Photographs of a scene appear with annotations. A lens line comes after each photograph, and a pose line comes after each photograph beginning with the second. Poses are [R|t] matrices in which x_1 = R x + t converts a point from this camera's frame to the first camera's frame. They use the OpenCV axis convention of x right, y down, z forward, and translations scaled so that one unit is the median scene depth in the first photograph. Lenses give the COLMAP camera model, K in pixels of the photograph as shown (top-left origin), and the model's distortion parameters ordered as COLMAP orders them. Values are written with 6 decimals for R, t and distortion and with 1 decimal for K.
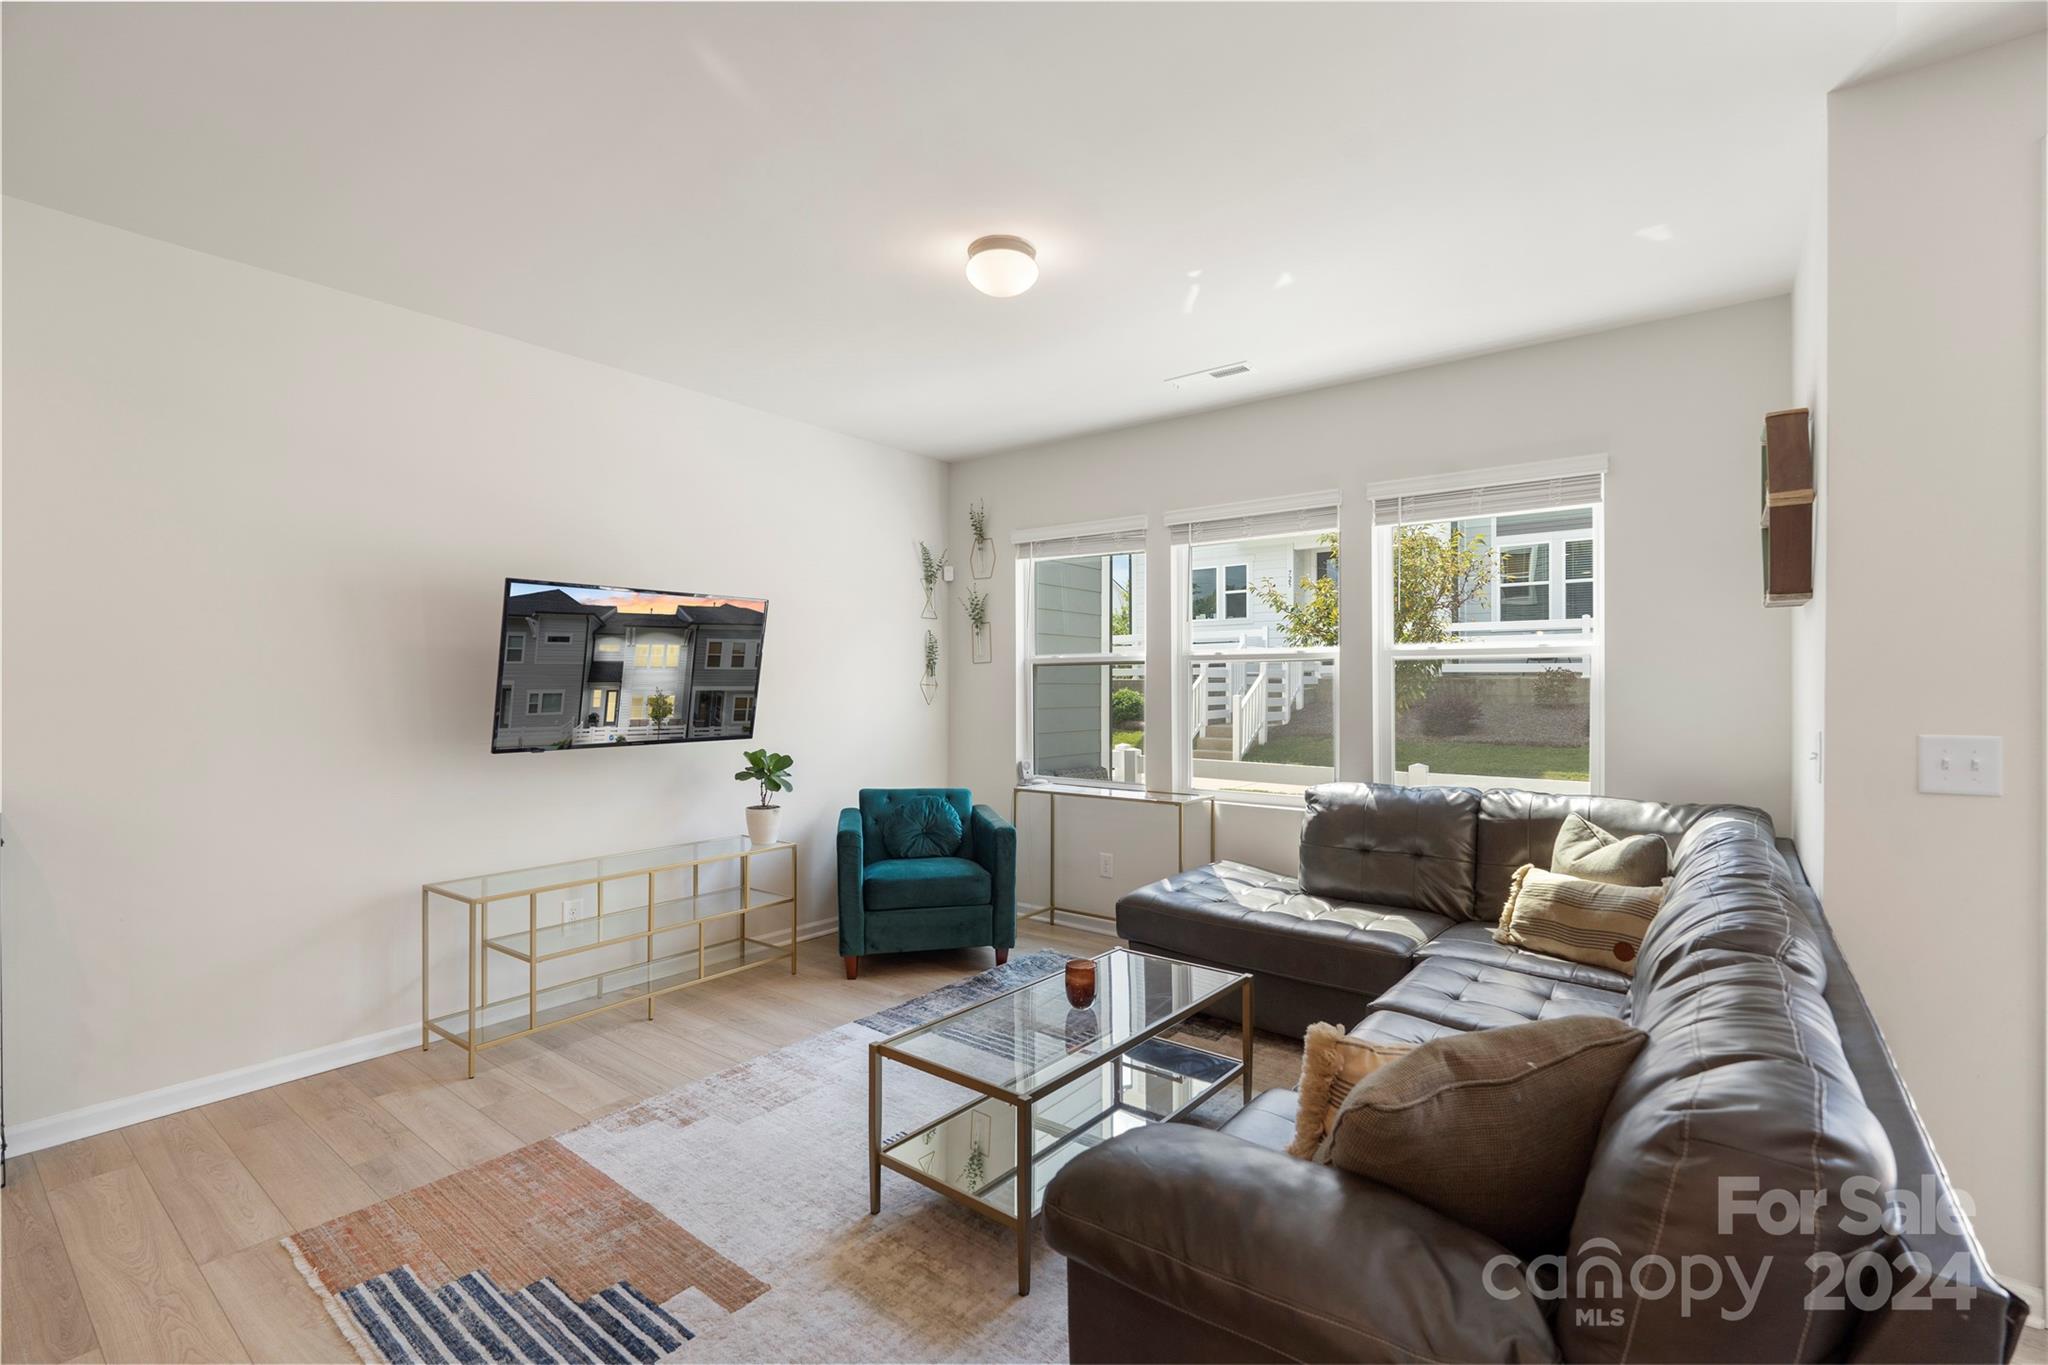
lens RADIAL K [[905.1, 0, 1021.0], [0, 905.1, 680.5], [0, 0, 1]] dist [-0.003701, -0.000088]
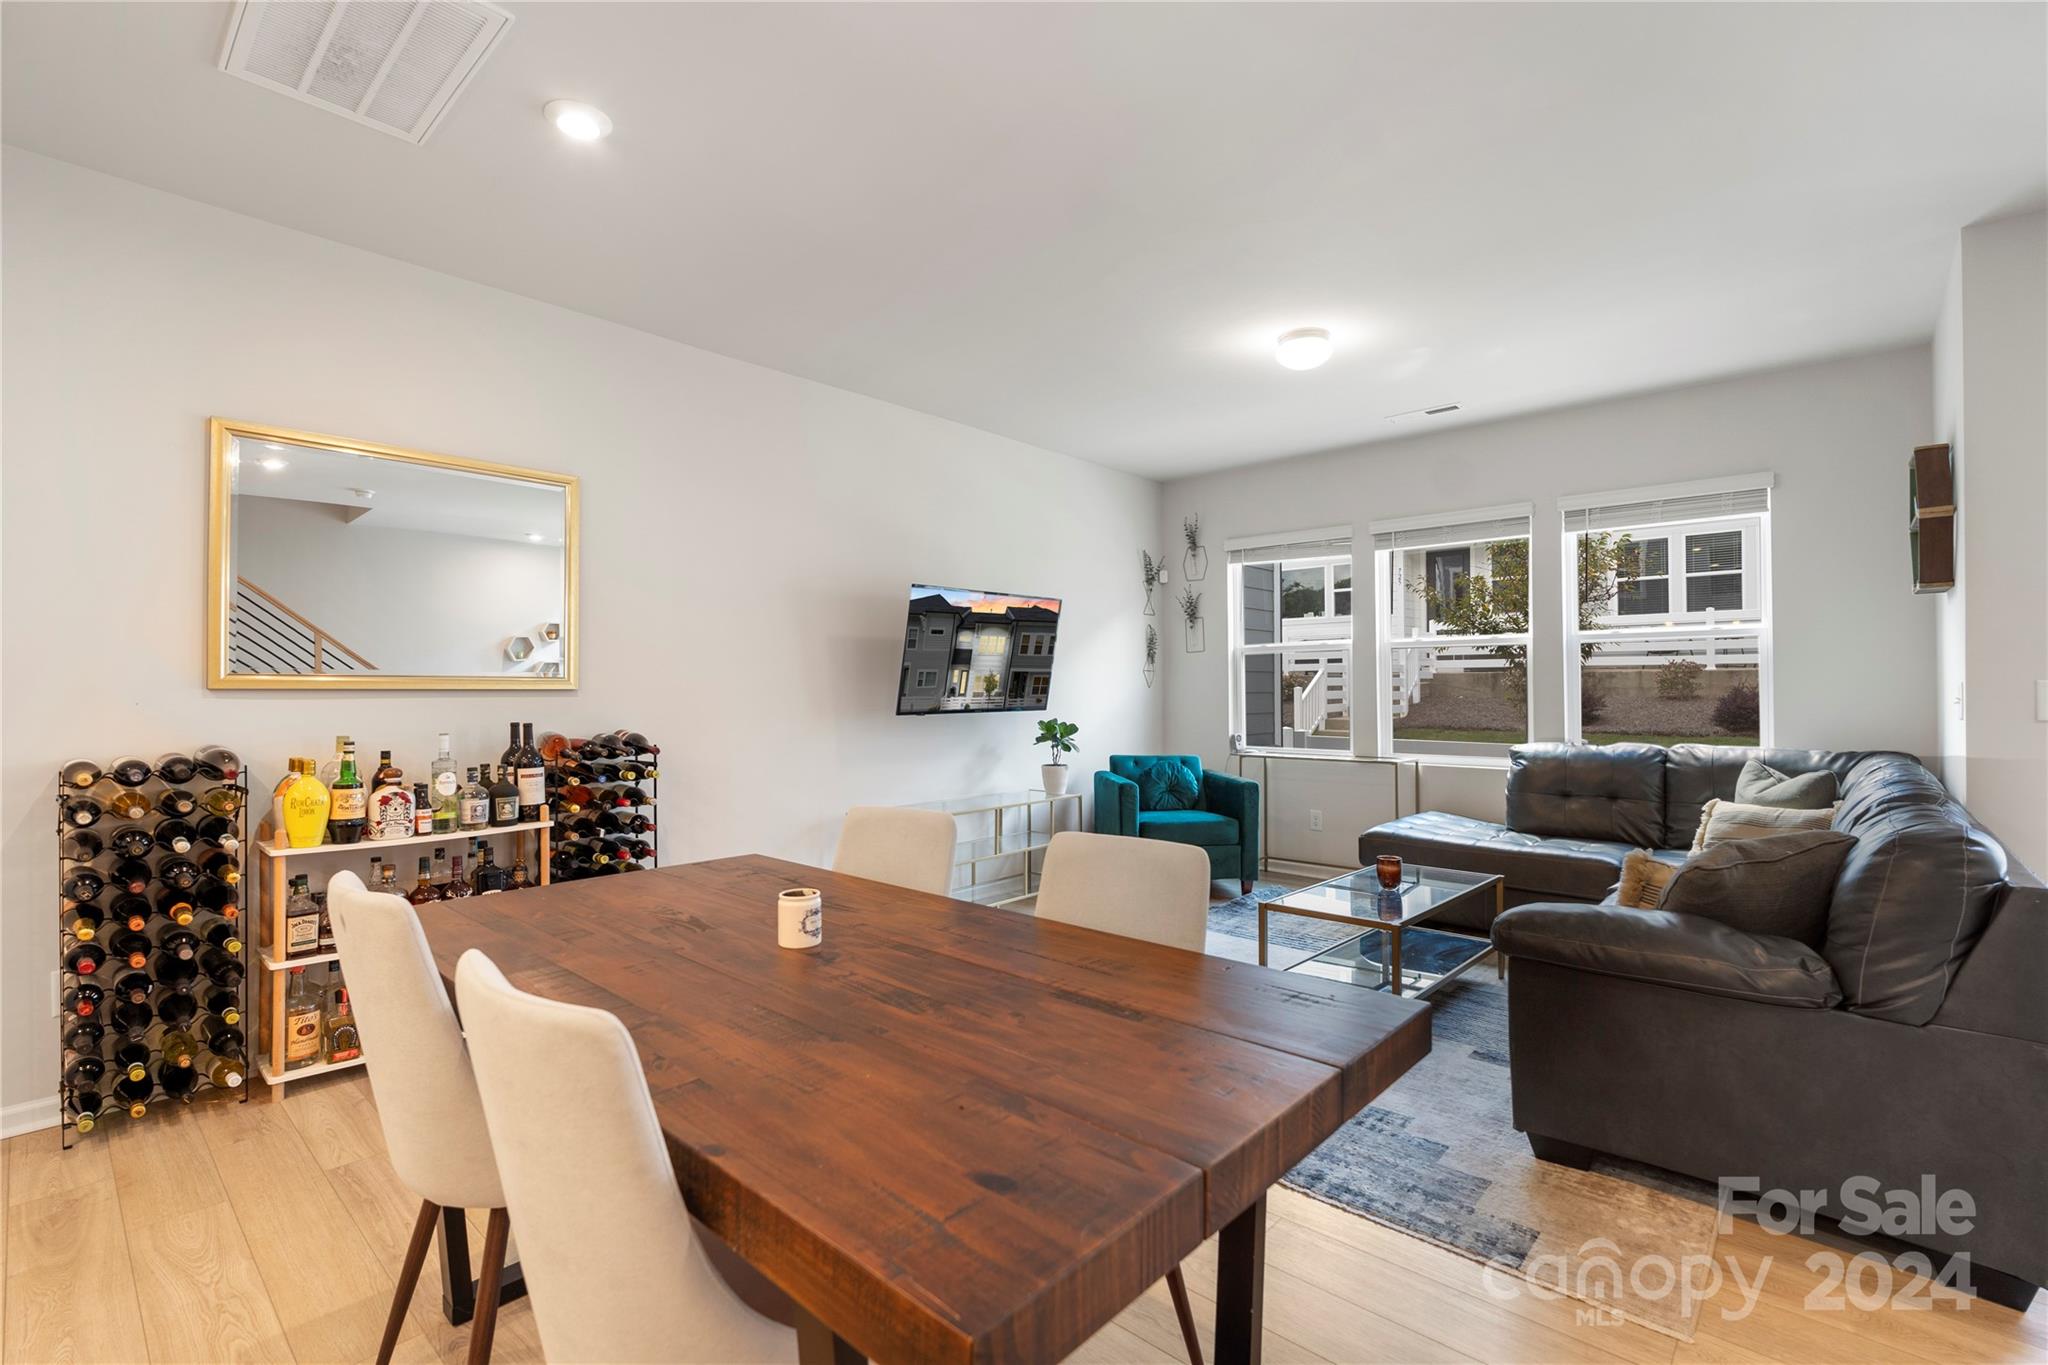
lens RADIAL K [[905.1, 0, 1022.2], [0, 905.1, 675.5], [0, 0, 1]] dist [-0.003701, -0.000088]
pose [[0.996818, -0.006767, -0.079421, -0.262802], [0.006132, 0.999947, -0.008230, 0.029596], [0.079472, 0.007717, 0.996807, -0.293120]]
